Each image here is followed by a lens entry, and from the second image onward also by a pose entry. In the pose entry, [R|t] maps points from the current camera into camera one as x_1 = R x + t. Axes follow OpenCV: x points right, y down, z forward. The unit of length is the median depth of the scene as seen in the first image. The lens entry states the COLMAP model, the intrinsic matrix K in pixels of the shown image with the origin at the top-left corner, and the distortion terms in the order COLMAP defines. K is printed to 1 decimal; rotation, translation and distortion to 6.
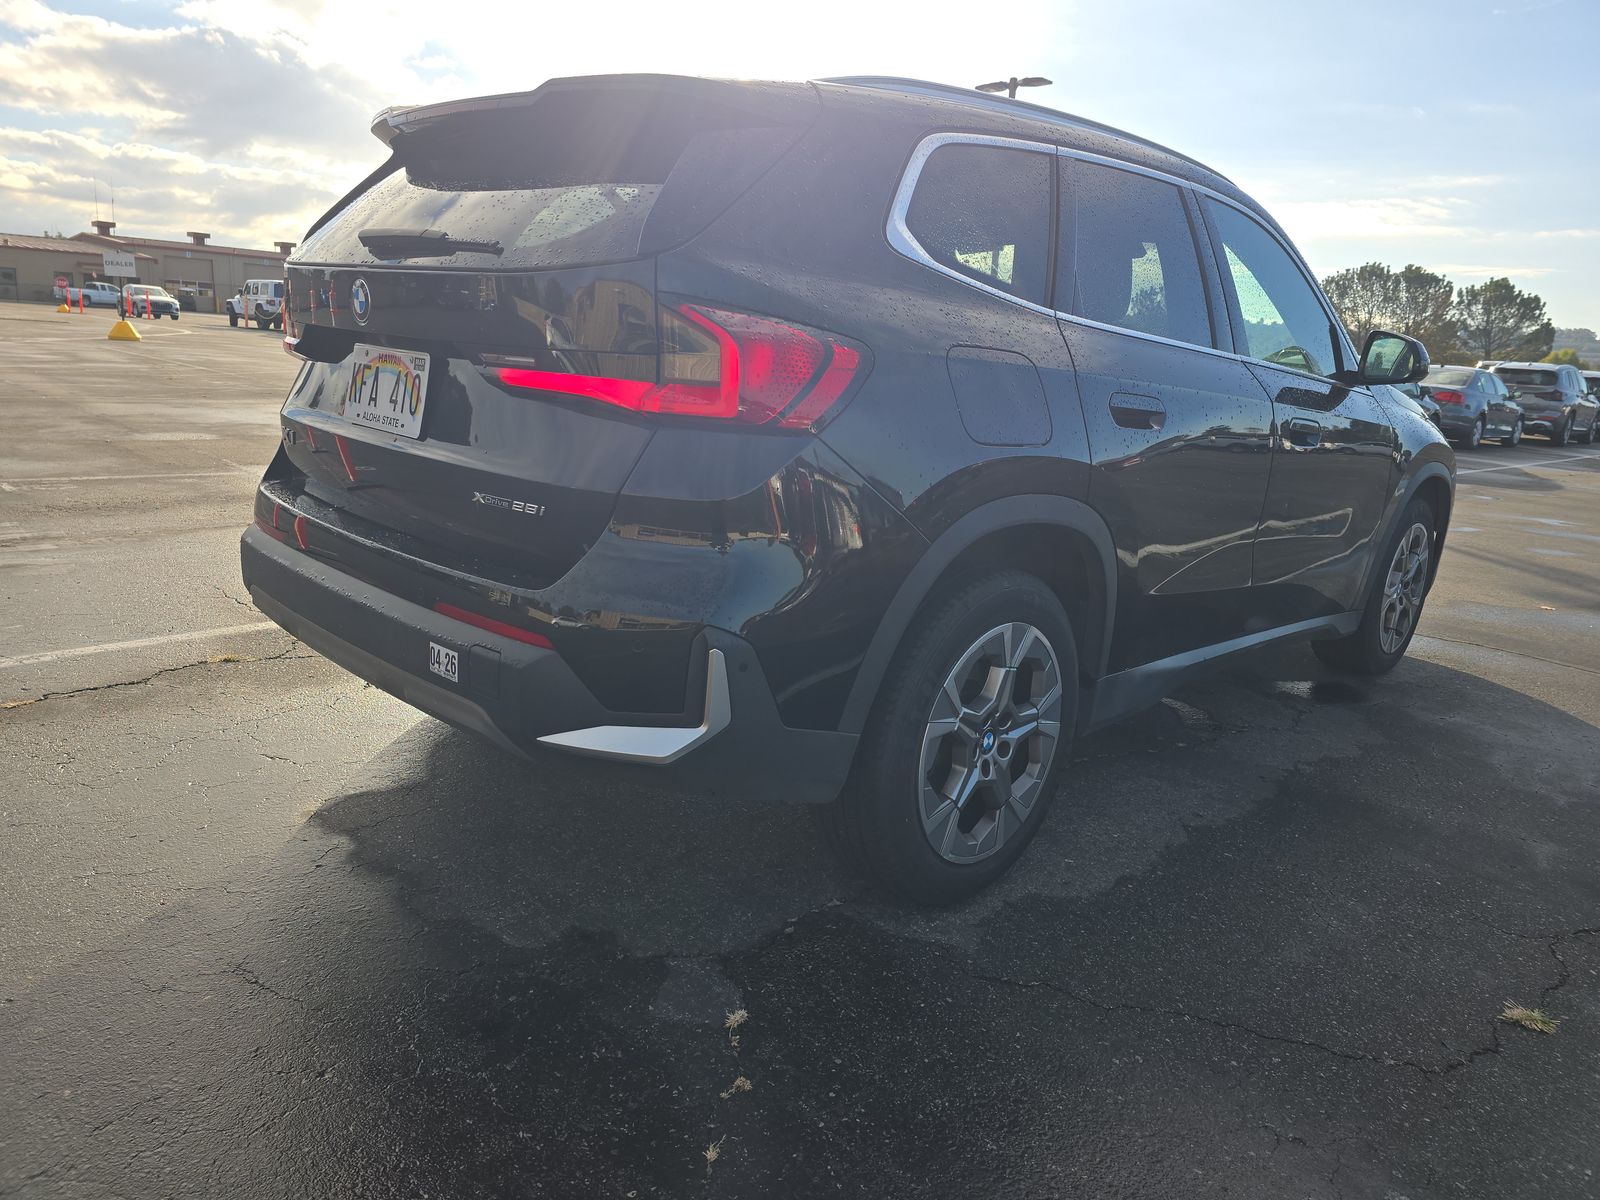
lens RADIAL K [[1079.3, 0, 807.1], [0, 1079.3, 613.1], [0, 0, 1]] dist [0.029855, -0.025757]
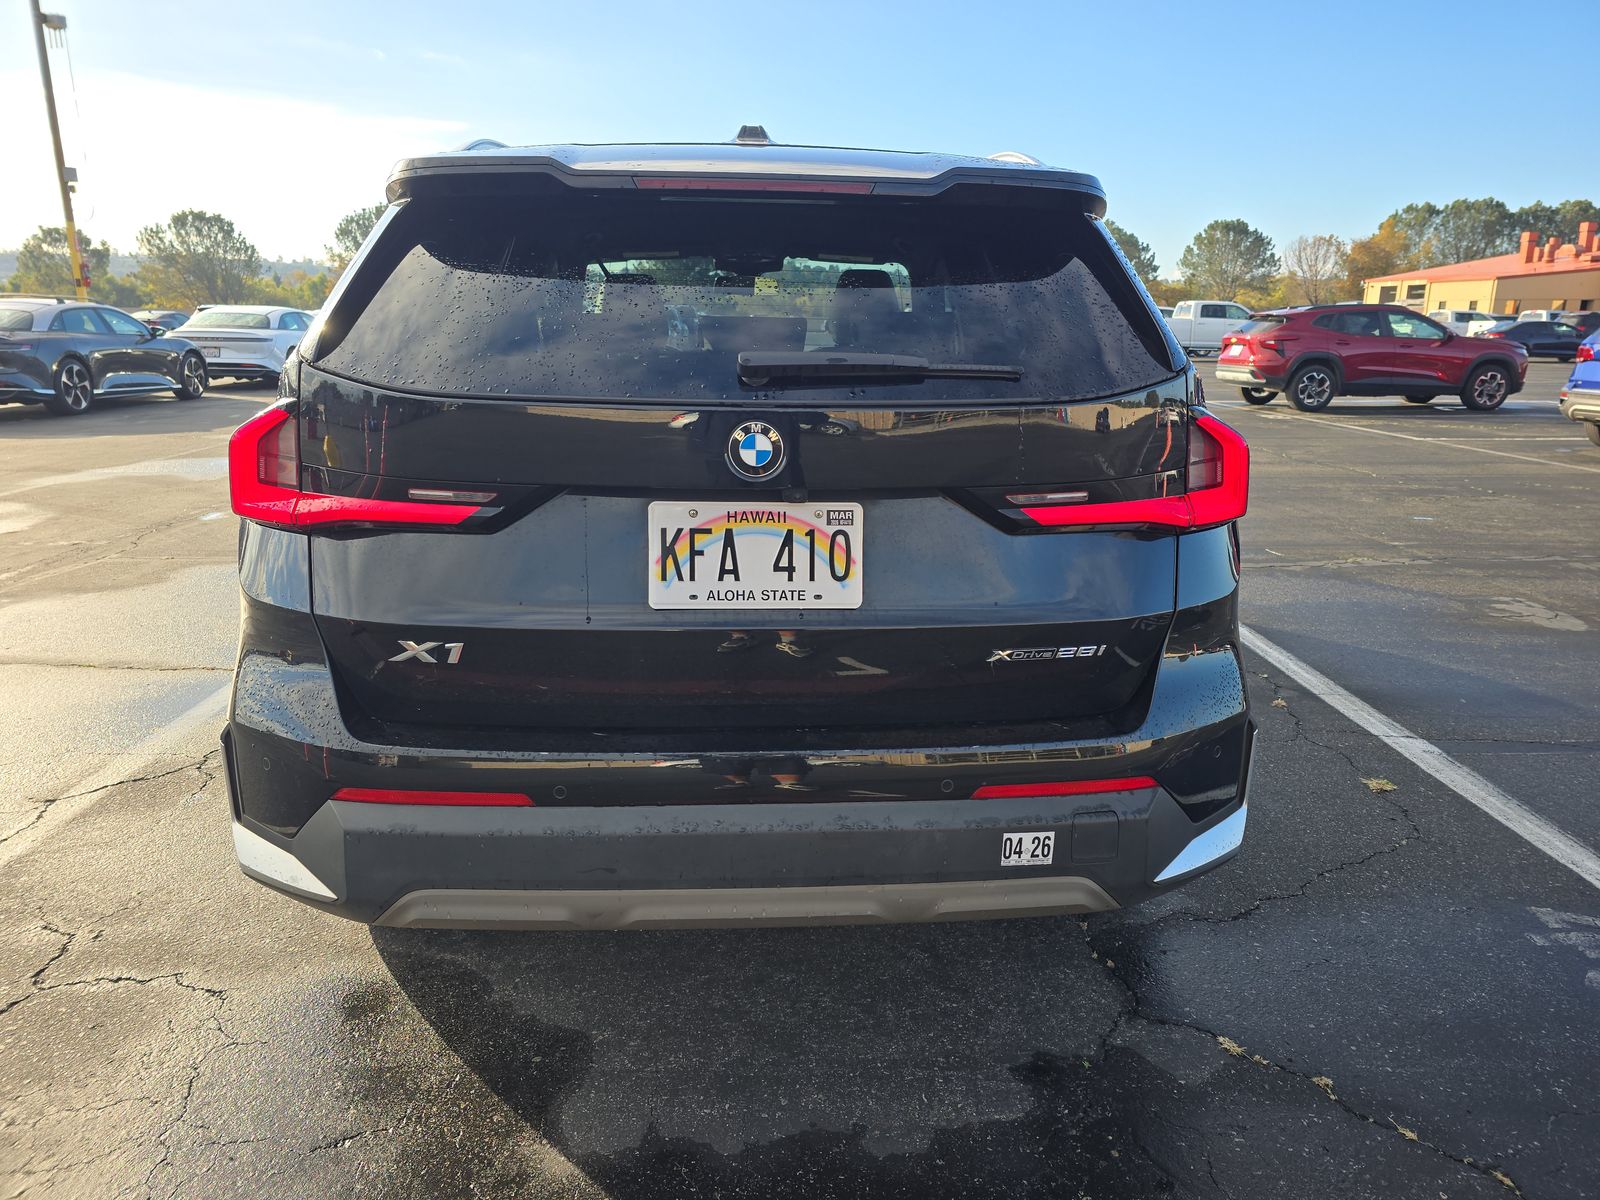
lens RADIAL K [[1079.3, 0, 823.5], [0, 1079.3, 606.1], [0, 0, 1]] dist [0.029855, -0.025757]
pose [[0.670525, -0.248273, 0.699112, -0.918428], [0.215473, 0.966893, 0.136707, -0.272416], [-0.709907, 0.058974, 0.701822, 0.450190]]
